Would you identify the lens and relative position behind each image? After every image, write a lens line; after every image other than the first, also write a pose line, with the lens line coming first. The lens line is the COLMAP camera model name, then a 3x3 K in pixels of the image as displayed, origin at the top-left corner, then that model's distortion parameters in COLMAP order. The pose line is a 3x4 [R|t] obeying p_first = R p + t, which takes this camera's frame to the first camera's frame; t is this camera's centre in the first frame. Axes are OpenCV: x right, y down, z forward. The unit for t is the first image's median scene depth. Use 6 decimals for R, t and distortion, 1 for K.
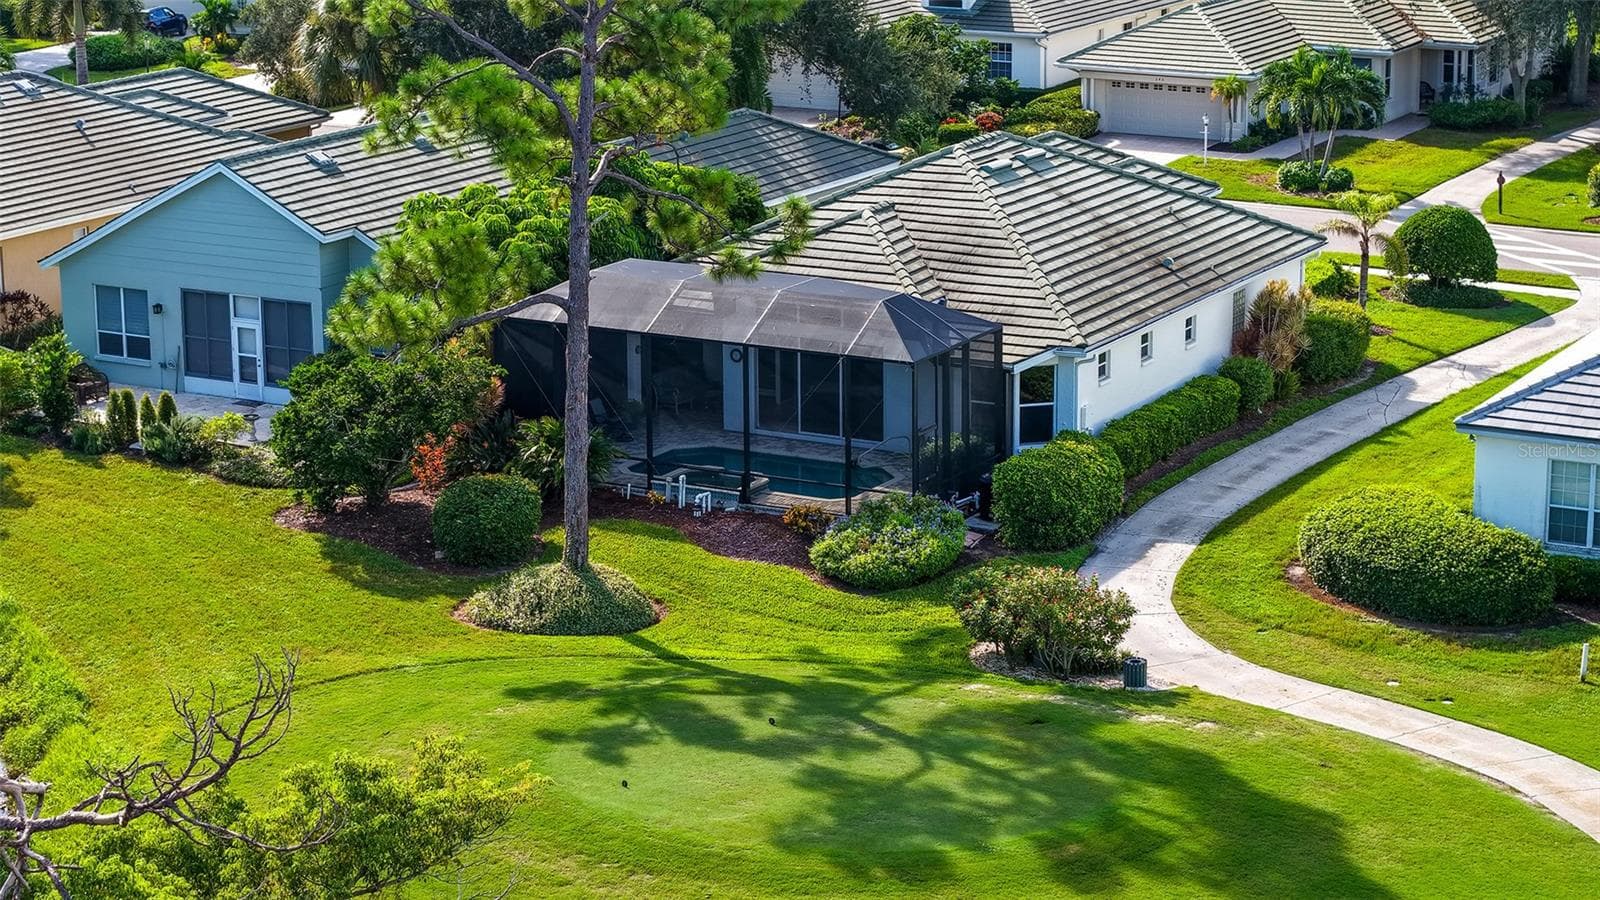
lens RADIAL K [[3263.2, 0, 800.3], [0, 3263.2, 449.6], [0, 0, 1]] dist [-0.193309, 0.000000]
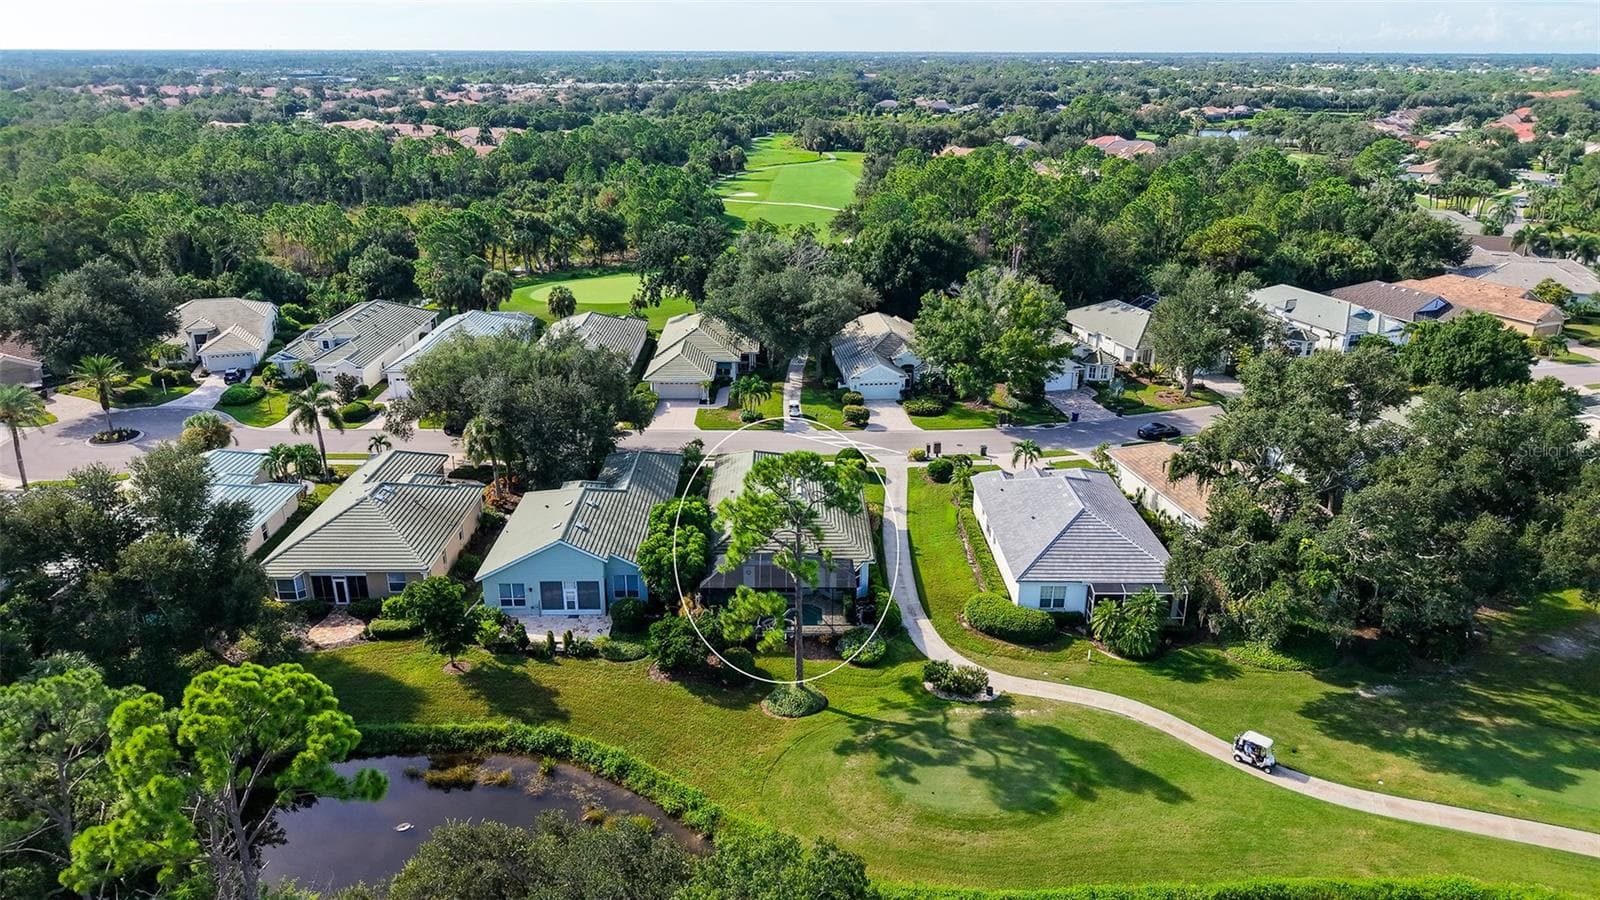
lens RADIAL K [[1040.5, 0, 800.7], [0, 1040.5, 449.8], [0, 0, 1]] dist [0.009159, 0.000383]
pose [[0.865768, -0.177407, 0.467945, -0.564717], [0.115922, 0.980718, 0.157338, -0.395522], [-0.486835, -0.081973, 0.869639, 0.153298]]
